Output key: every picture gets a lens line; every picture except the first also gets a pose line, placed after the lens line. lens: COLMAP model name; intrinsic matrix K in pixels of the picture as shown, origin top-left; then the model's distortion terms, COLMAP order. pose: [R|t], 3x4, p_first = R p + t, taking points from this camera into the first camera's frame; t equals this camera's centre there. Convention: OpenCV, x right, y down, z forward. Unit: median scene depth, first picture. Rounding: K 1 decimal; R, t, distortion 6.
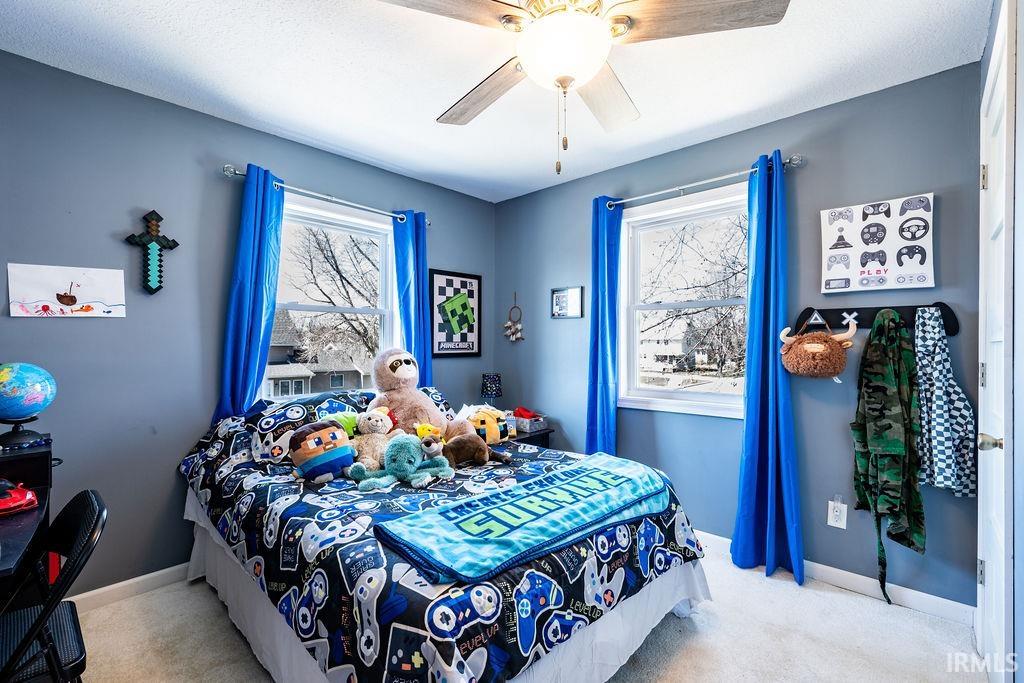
lens RADIAL K [[454.6, 0, 512.8], [0, 454.6, 352.4], [0, 0, 1]] dist [0.000375, -0.000241]
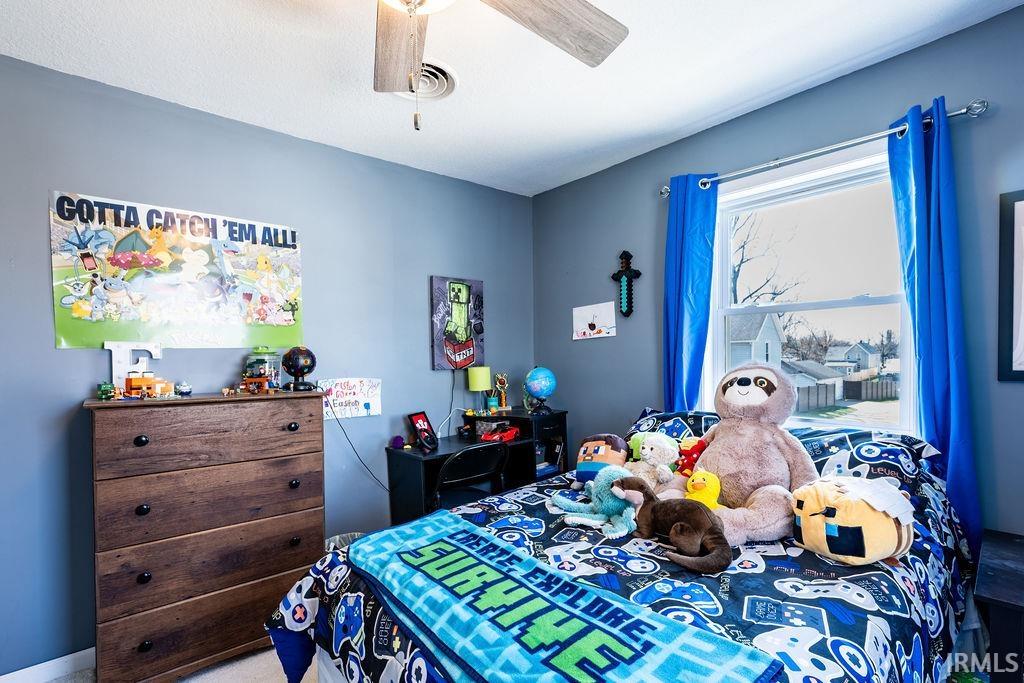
lens RADIAL K [[461.7, 0, 508.8], [0, 461.7, 382.5], [0, 0, 1]] dist [0.000001, -0.000013]
pose [[-0.094096, 0.062434, -0.993604, 0.702517], [-0.002862, 0.998011, 0.062982, -0.030470], [0.995559, 0.008770, -0.093730, 1.017887]]
